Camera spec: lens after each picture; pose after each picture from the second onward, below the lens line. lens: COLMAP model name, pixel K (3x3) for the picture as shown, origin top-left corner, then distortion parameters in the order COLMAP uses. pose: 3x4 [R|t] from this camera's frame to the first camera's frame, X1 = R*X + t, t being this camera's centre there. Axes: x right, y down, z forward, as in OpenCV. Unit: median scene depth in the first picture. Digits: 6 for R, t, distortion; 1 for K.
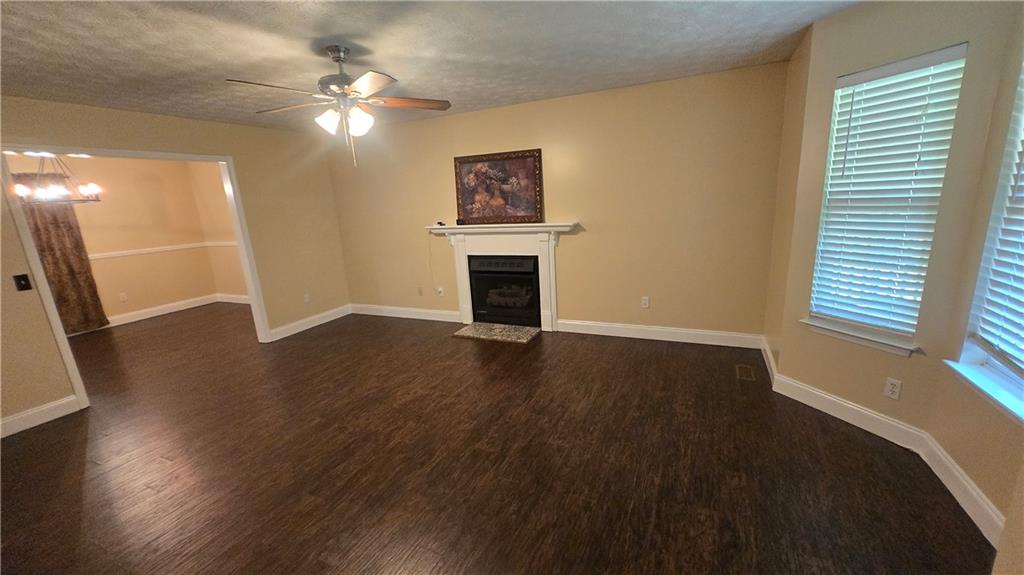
lens RADIAL K [[397.0, 0, 517.7], [0, 397.0, 287.0], [0, 0, 1]] dist [0.001204, -0.000129]
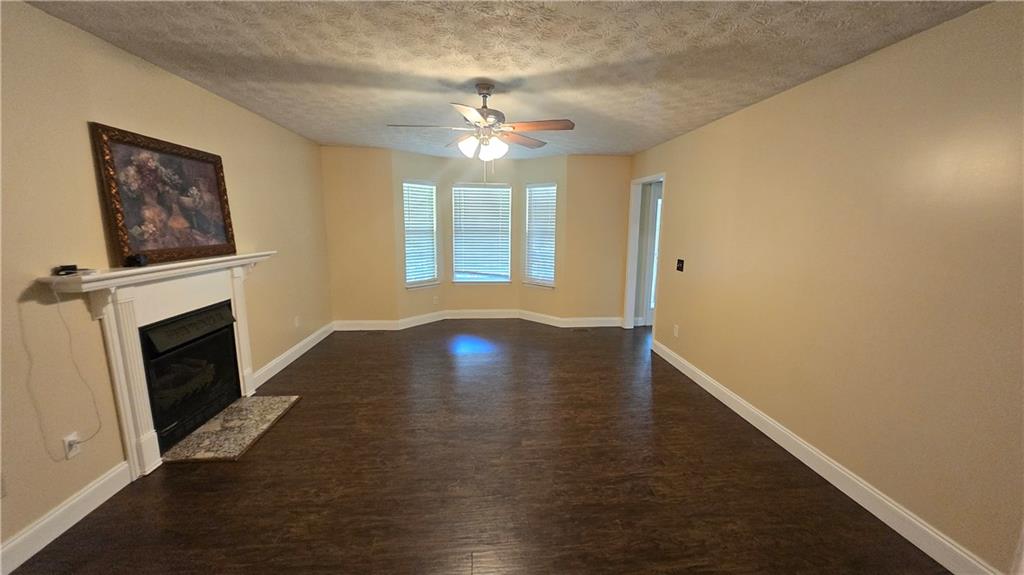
lens RADIAL K [[397.0, 0, 514.3], [0, 397.0, 292.9], [0, 0, 1]] dist [0.001204, -0.000129]
pose [[-0.487752, -0.099077, 0.867342, -0.827455], [0.211144, 0.950652, 0.227330, -0.144923], [-0.847063, 0.294015, -0.442763, 0.871206]]
